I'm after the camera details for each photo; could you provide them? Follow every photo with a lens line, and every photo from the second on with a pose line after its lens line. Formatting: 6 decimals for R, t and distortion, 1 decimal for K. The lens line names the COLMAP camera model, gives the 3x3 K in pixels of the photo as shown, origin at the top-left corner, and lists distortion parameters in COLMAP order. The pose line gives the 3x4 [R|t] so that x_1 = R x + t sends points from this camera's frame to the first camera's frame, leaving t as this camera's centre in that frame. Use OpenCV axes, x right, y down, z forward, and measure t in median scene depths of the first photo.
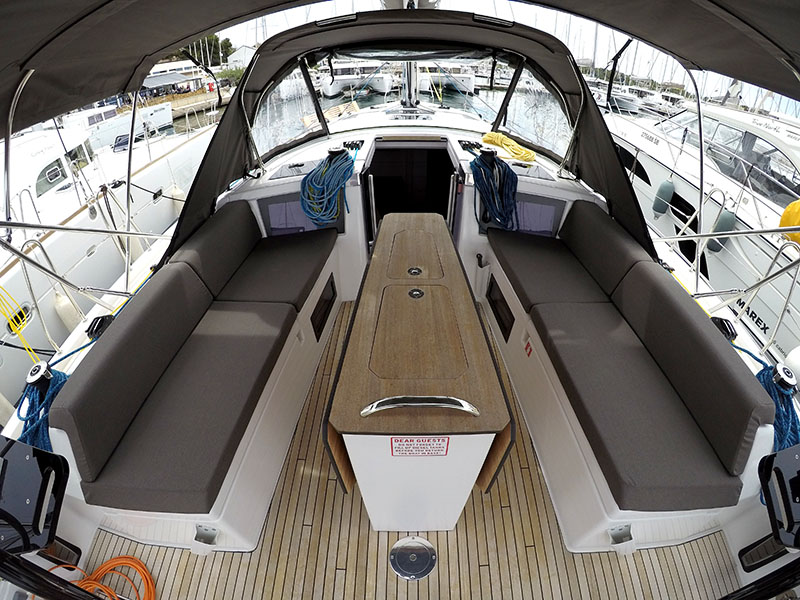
lens RADIAL K [[368.8, 0, 400.0], [0, 368.8, 300.0], [0, 0, 1]] dist [-0.176372, 0.000284]
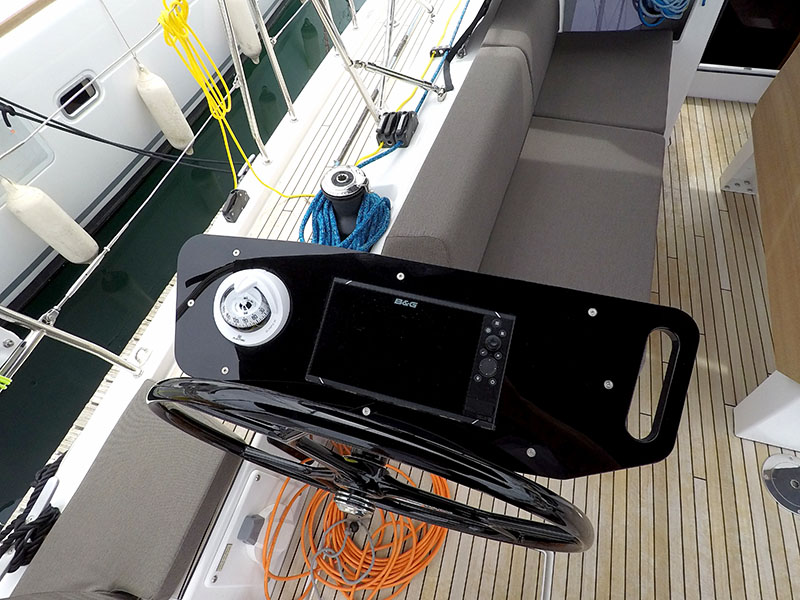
lens RADIAL K [[403.0, 0, 400.0], [0, 403.0, 300.0], [0, 0, 1]] dist [-0.002903, -0.000594]
pose [[0.964768, 0.199895, -0.171071, -0.610041], [-0.127643, 0.924168, 0.360029, 0.095925], [0.230066, -0.325508, 0.917123, 0.010878]]
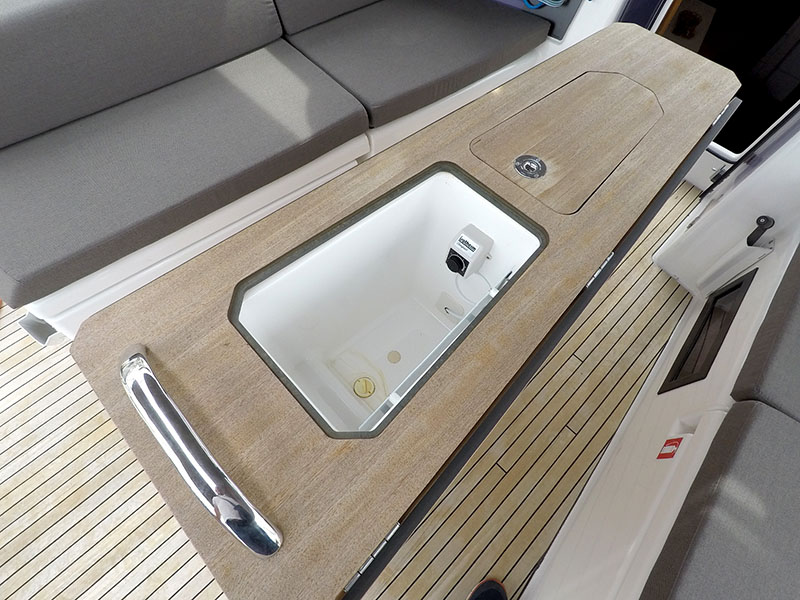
lens RADIAL K [[406.8, 0, 400.0], [0, 406.8, 300.0], [0, 0, 1]] dist [-0.004231, -0.000705]
pose [[0.703499, 0.641900, -0.305047, 0.152809], [-0.472309, 0.742995, 0.474218, -0.098599], [0.531049, -0.189536, 0.825871, 0.428749]]
